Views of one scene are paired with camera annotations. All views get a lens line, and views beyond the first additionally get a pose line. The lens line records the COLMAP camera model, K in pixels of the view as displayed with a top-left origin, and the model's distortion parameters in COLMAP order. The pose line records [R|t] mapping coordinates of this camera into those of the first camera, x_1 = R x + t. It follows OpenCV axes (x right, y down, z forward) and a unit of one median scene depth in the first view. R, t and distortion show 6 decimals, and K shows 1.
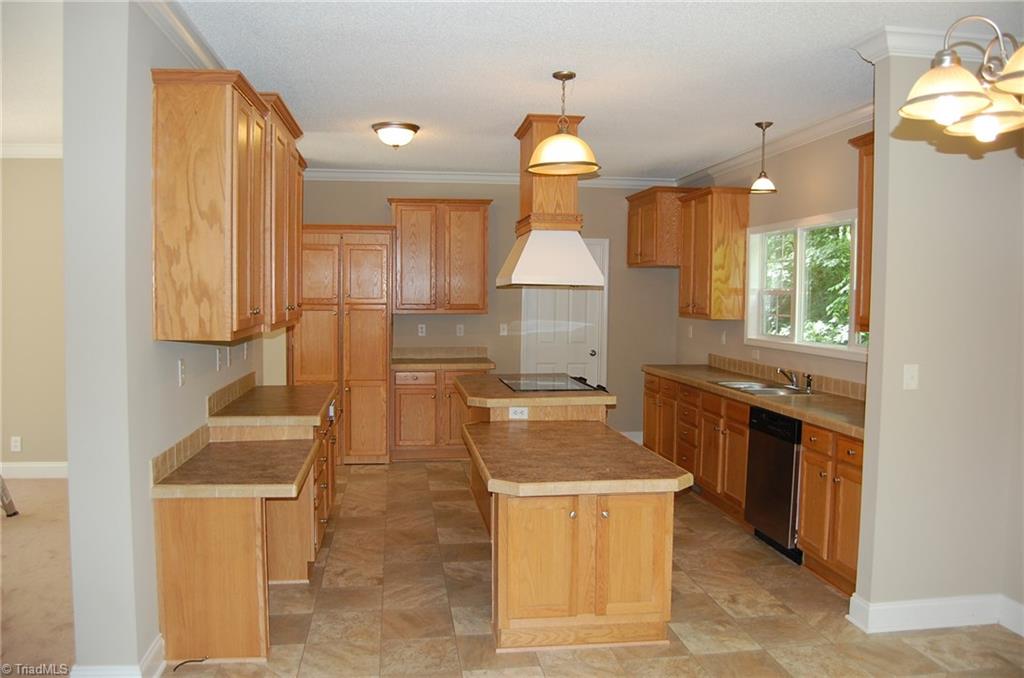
lens RADIAL K [[800.0, 0, 513.4], [0, 800.0, 341.9], [0, 0, 1]] dist [-0.079280, 0.019576]
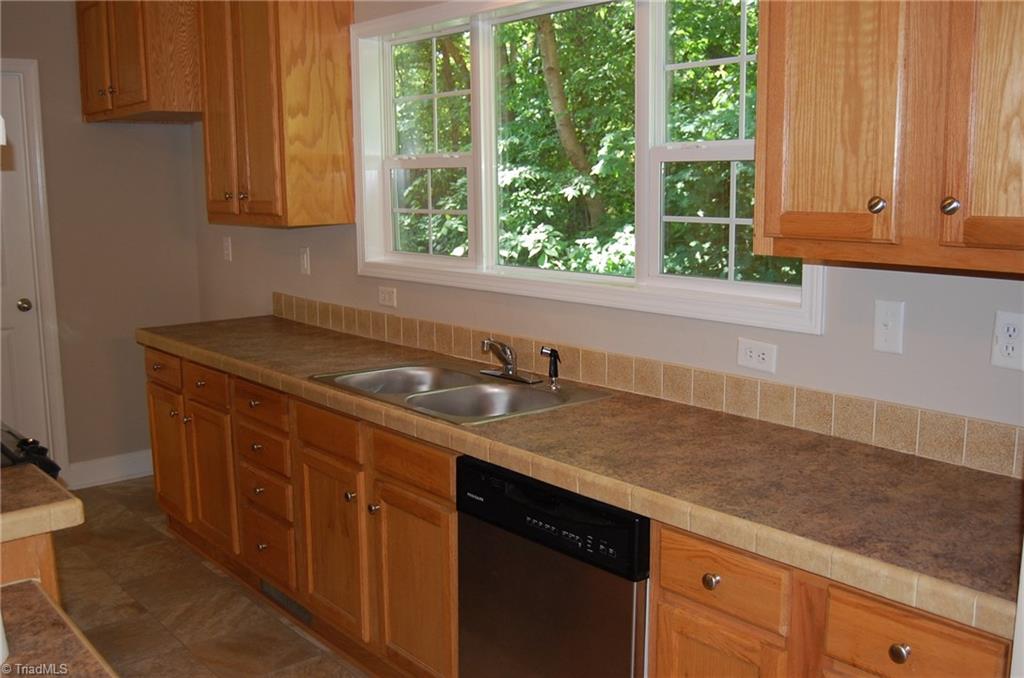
lens RADIAL K [[997.3, 0, 514.8], [0, 997.3, 334.4], [0, 0, 1]] dist [-0.052180, 0.000000]
pose [[0.855618, -0.102041, 0.507450, 0.064249], [0.053465, 0.992555, 0.109439, -0.022351], [-0.514839, -0.066507, 0.854703, 0.443573]]
